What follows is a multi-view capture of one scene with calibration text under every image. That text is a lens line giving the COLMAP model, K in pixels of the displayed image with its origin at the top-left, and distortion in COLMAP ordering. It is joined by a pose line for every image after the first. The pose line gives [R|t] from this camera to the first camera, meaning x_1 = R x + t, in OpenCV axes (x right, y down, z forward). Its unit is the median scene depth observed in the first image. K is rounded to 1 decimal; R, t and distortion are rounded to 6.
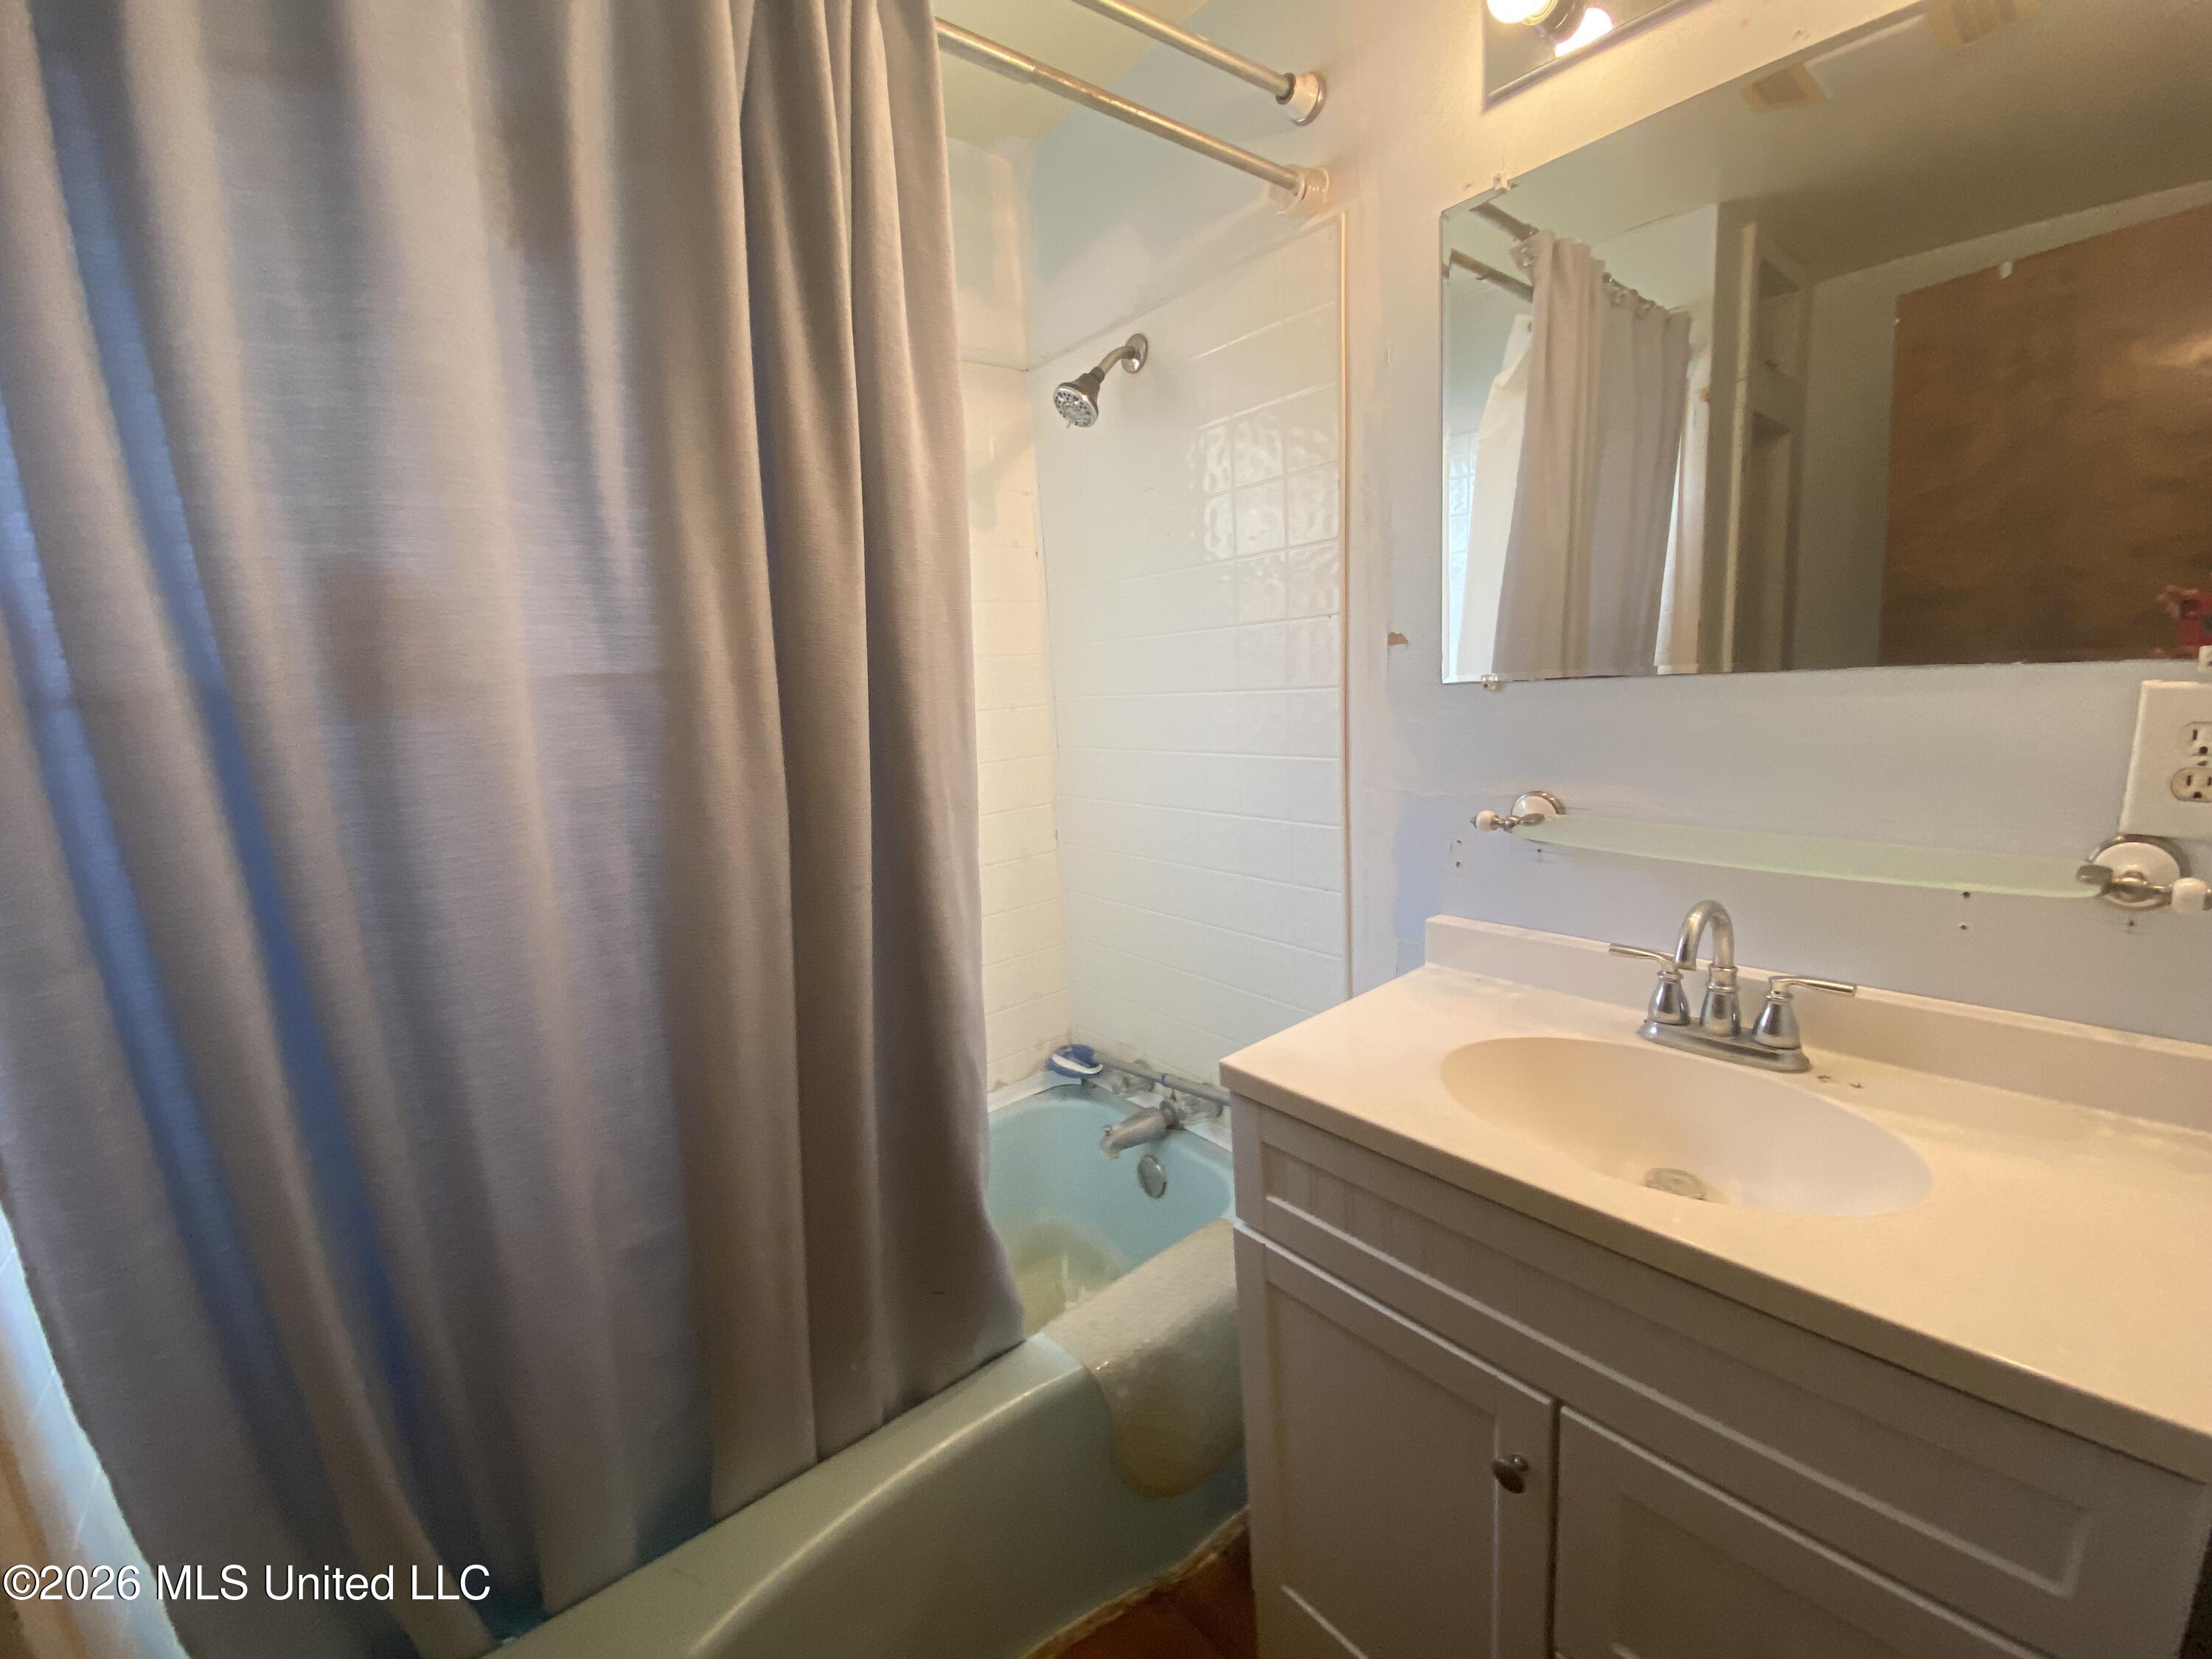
lens RADIAL K [[890.9, 0, 1104.2], [0, 890.9, 825.4], [0, 0, 1]] dist [0.002726, -0.013415]
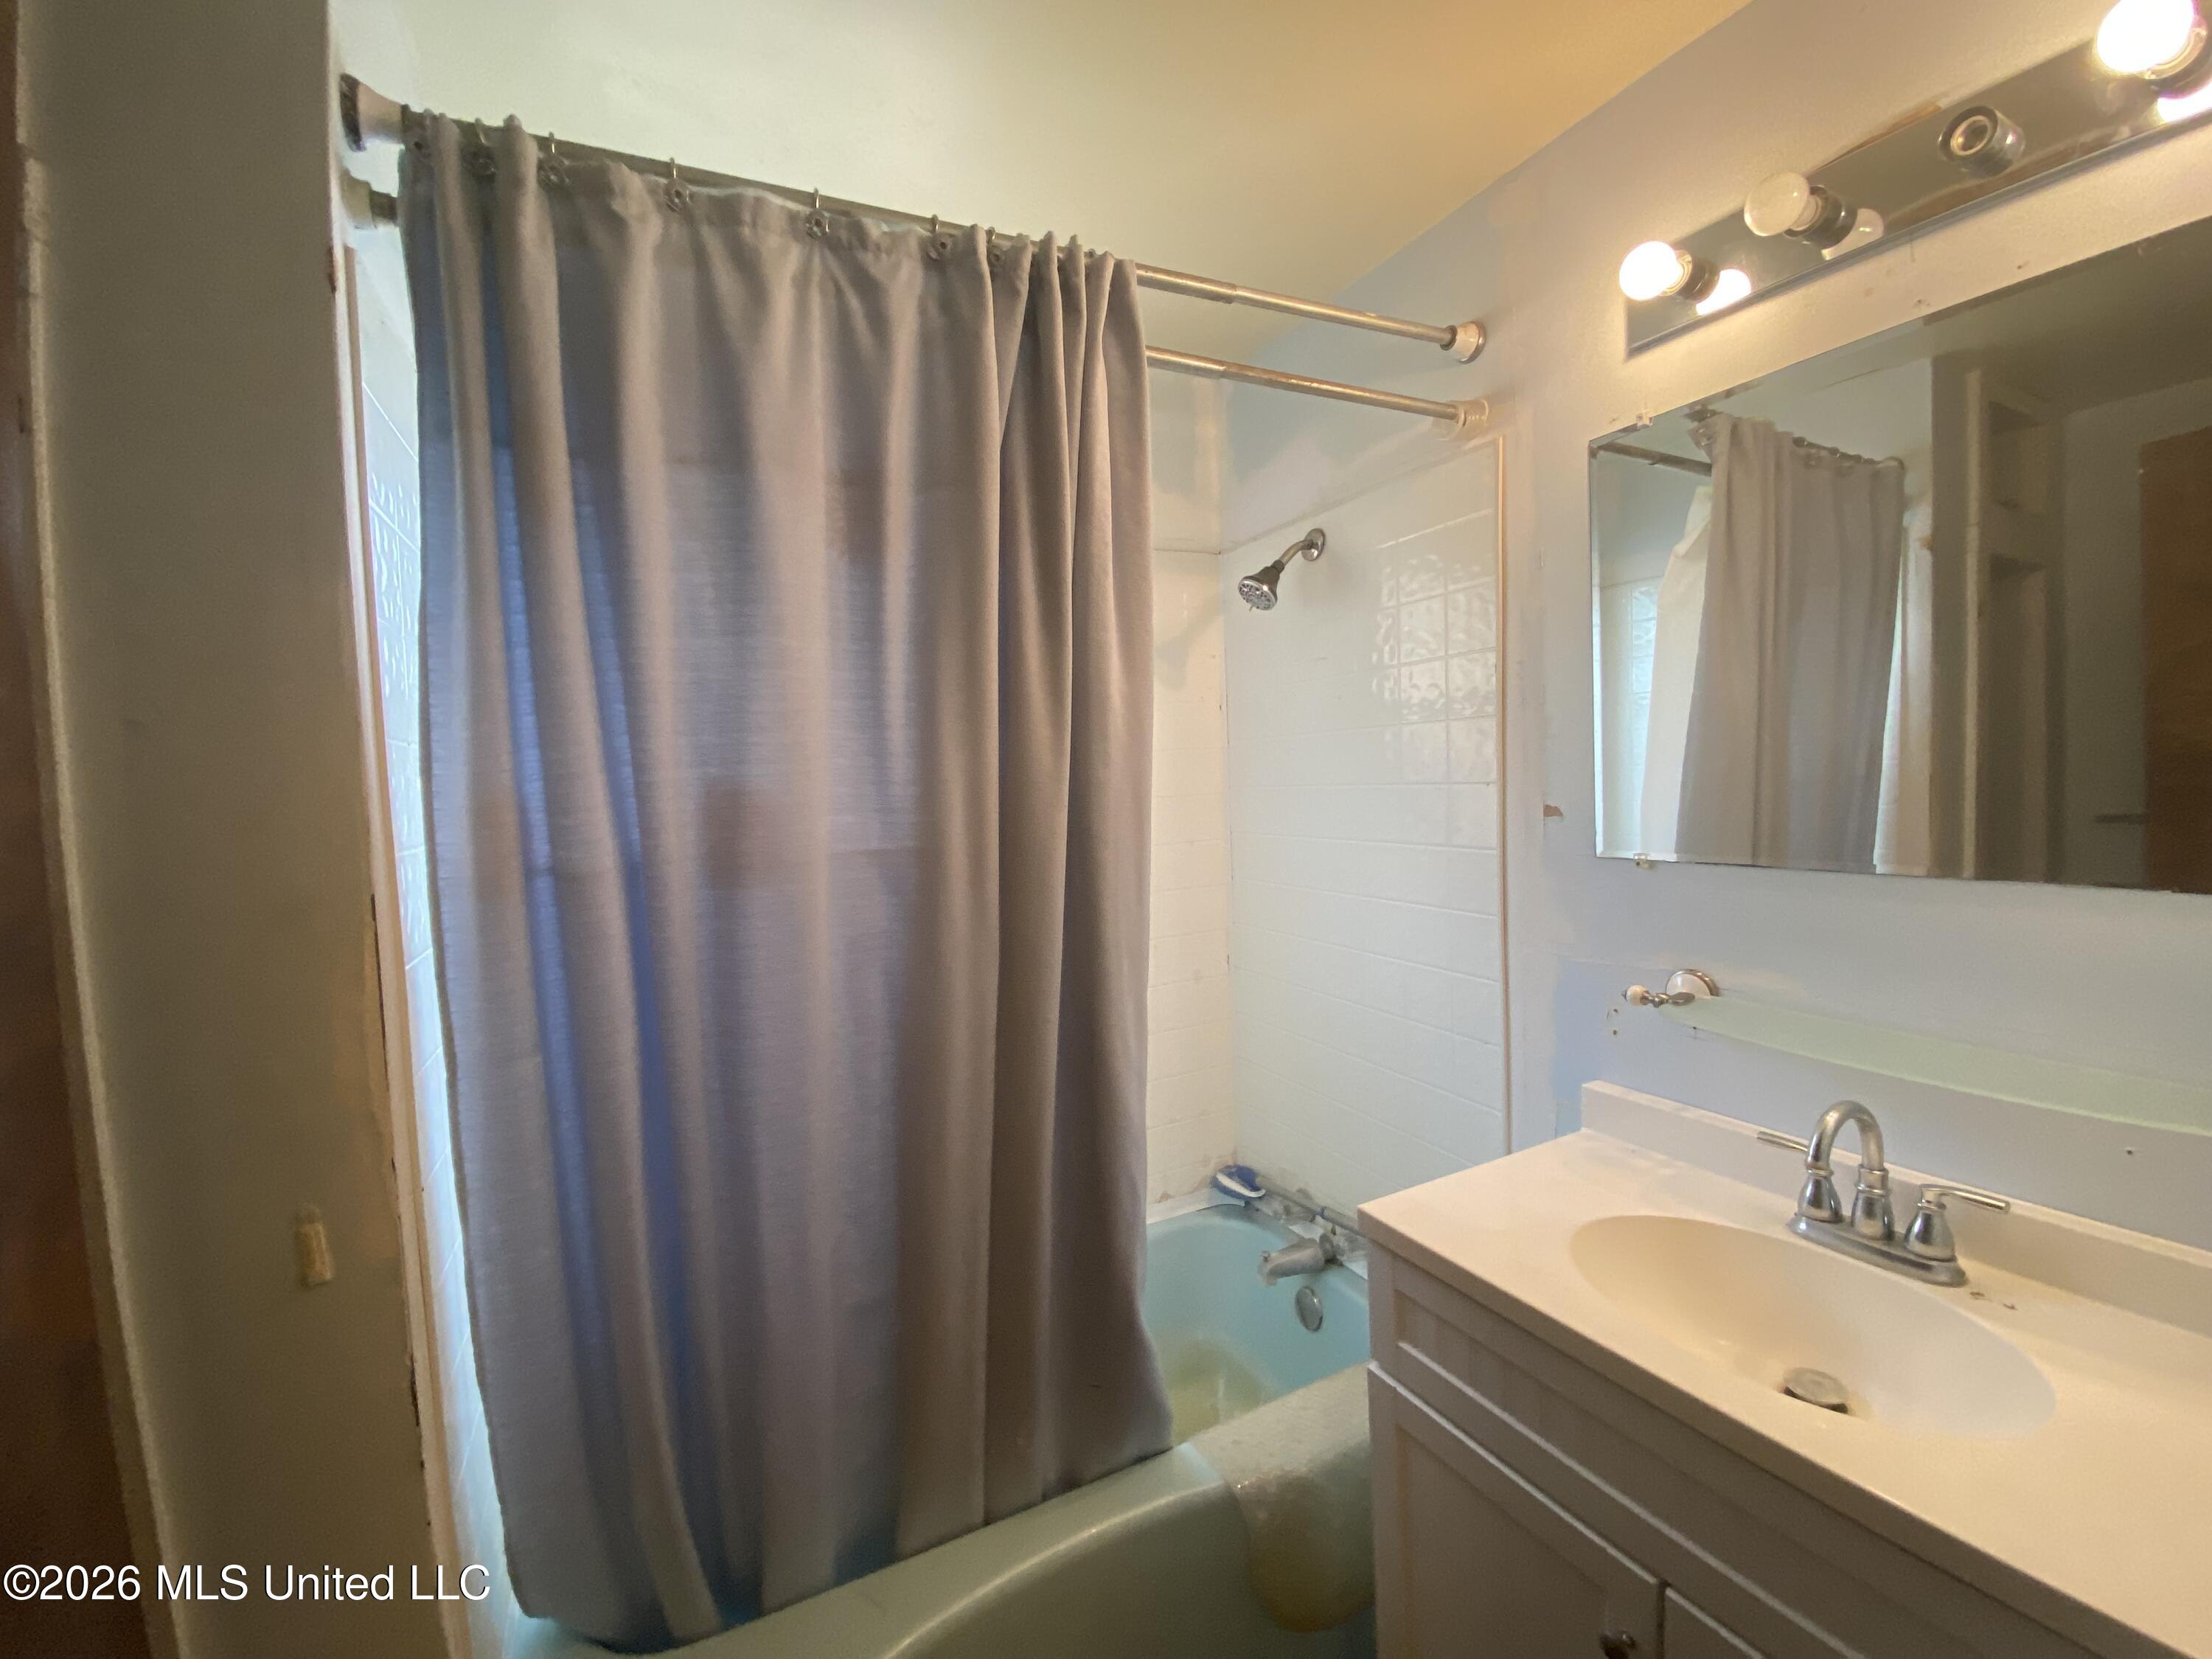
lens RADIAL K [[890.9, 0, 1104.2], [0, 890.9, 825.4], [0, 0, 1]] dist [0.002726, -0.013415]
pose [[0.976124, 0.033282, -0.214649, 0.039020], [-0.055746, 0.993478, -0.099468, -0.063650], [0.209939, 0.109059, 0.971613, -0.157669]]
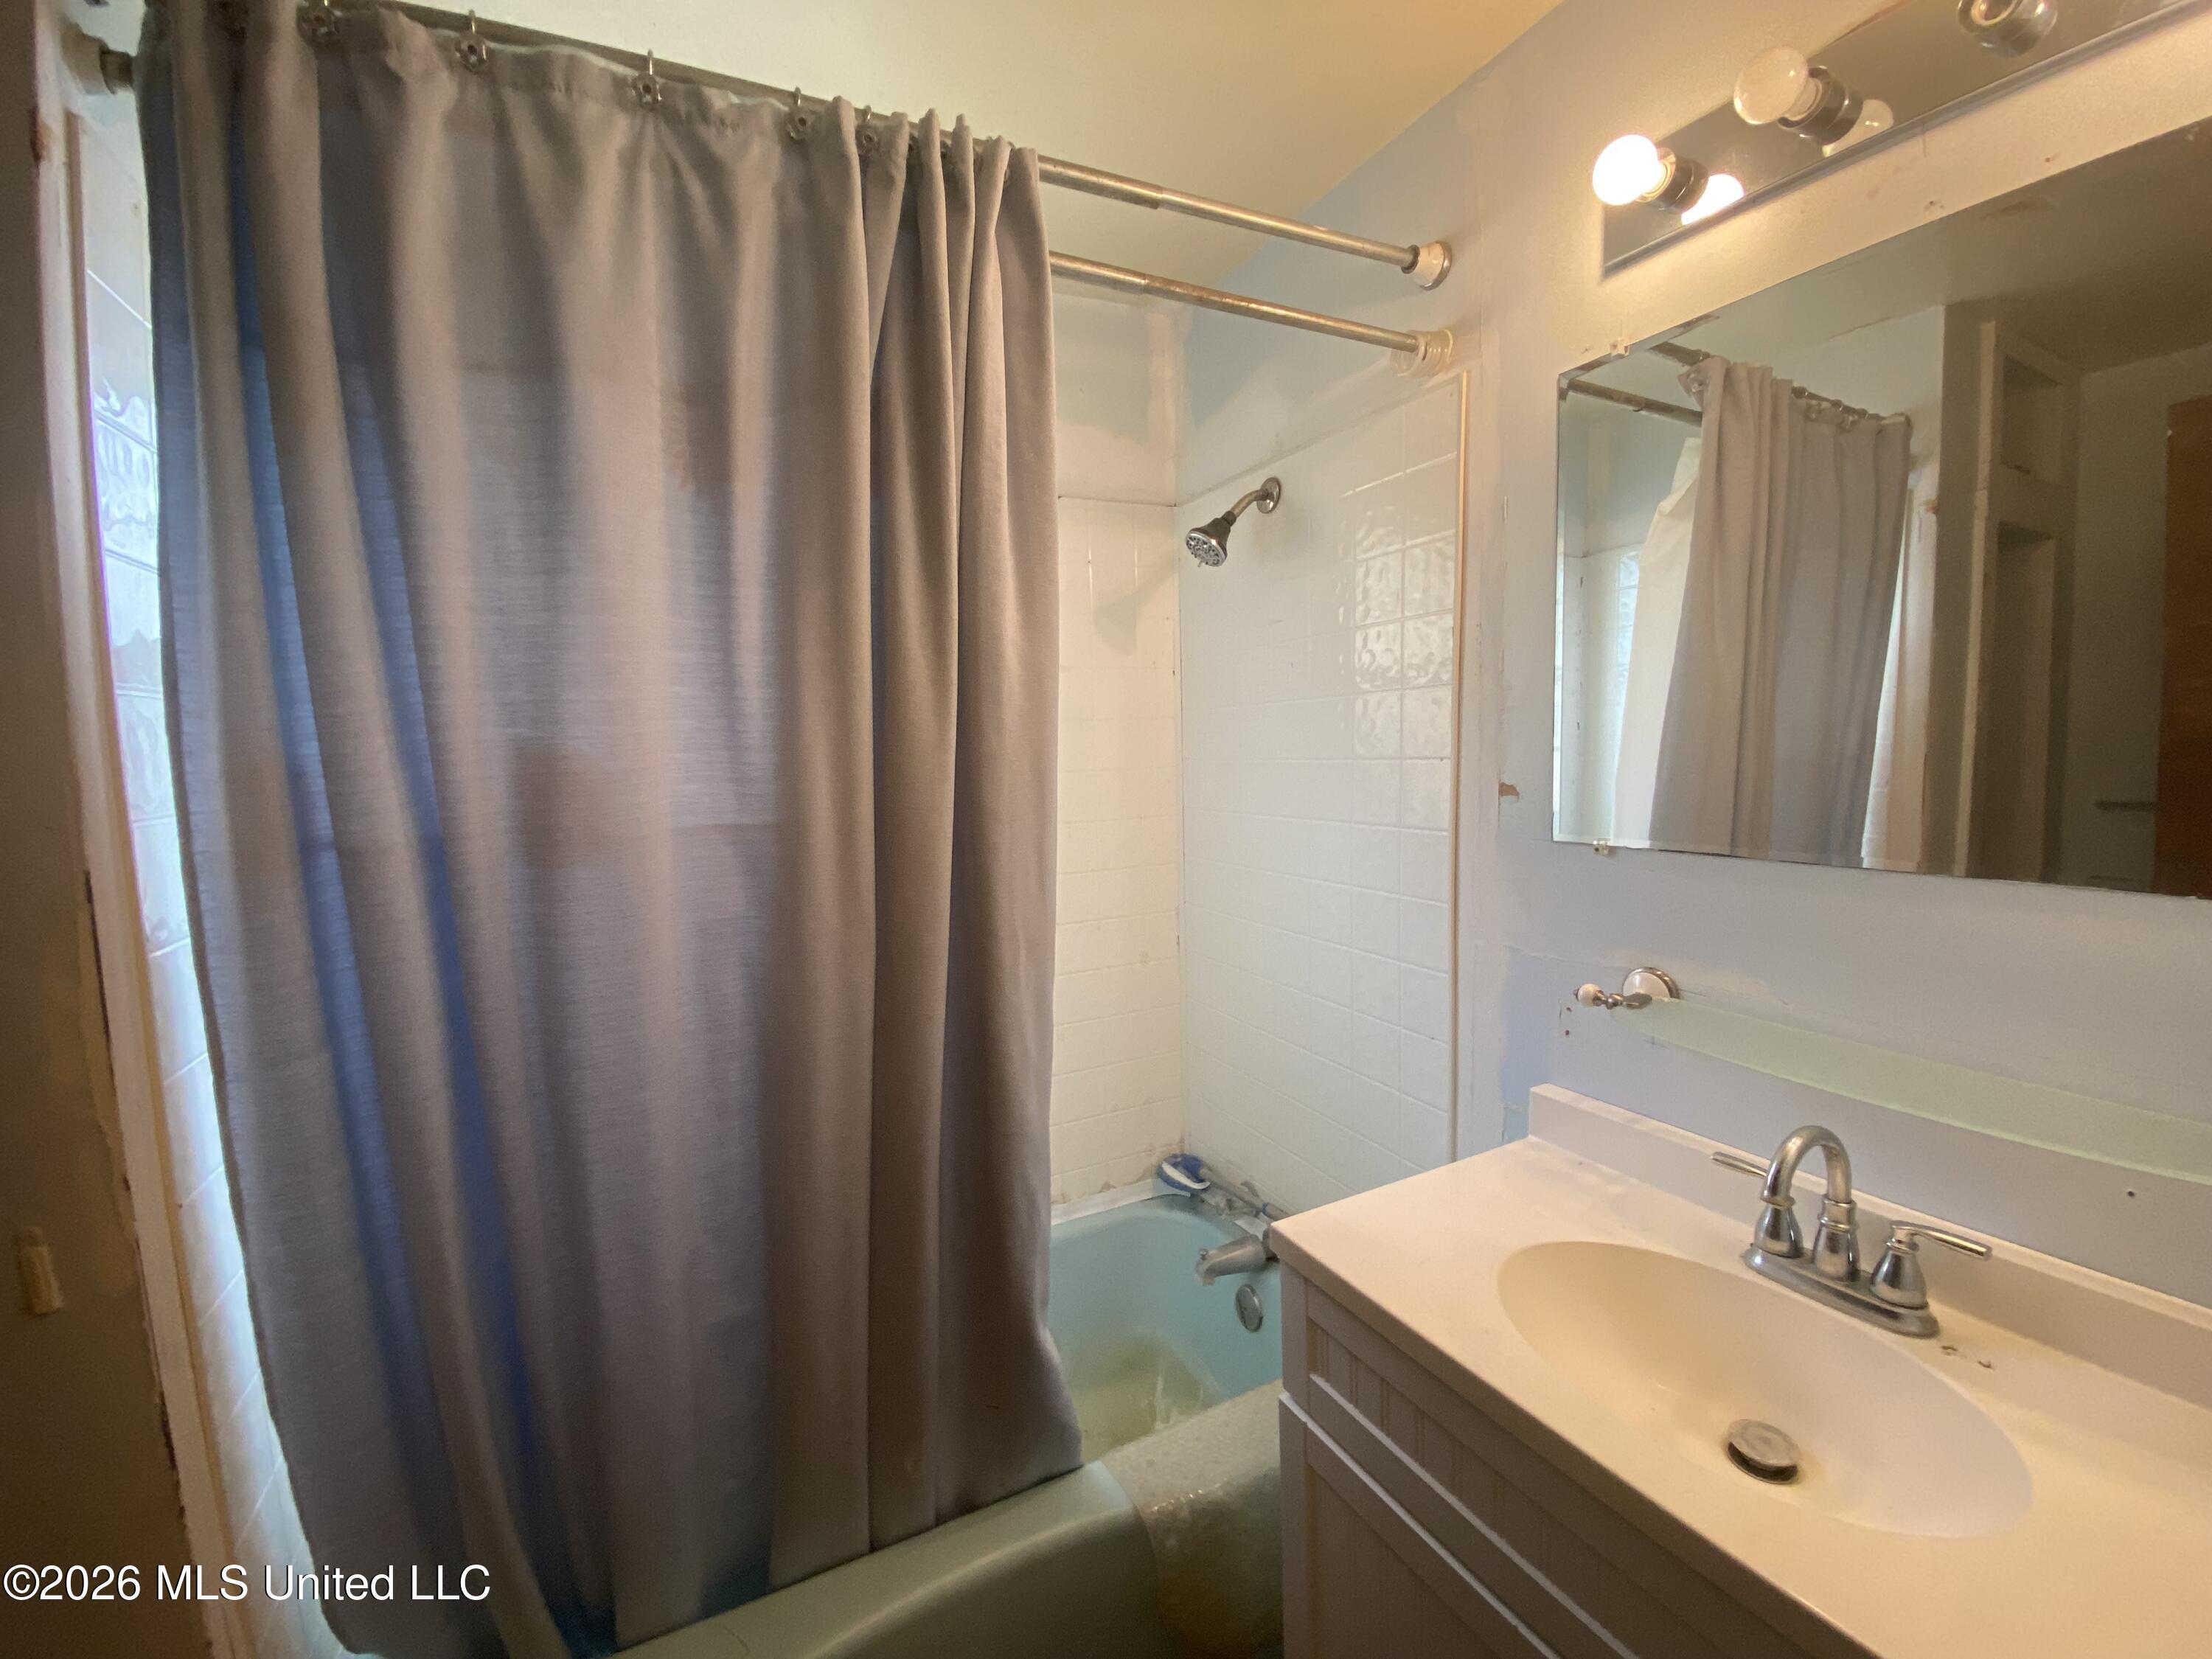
lens RADIAL K [[889.7, 0, 1107.0], [0, 889.7, 826.2], [0, 0, 1]] dist [0.003014, -0.013273]
pose [[0.976613, 0.053742, -0.208181, 0.116121], [-0.068488, 0.995579, -0.064282, -0.086465], [0.203806, 0.077036, 0.975976, -0.033655]]
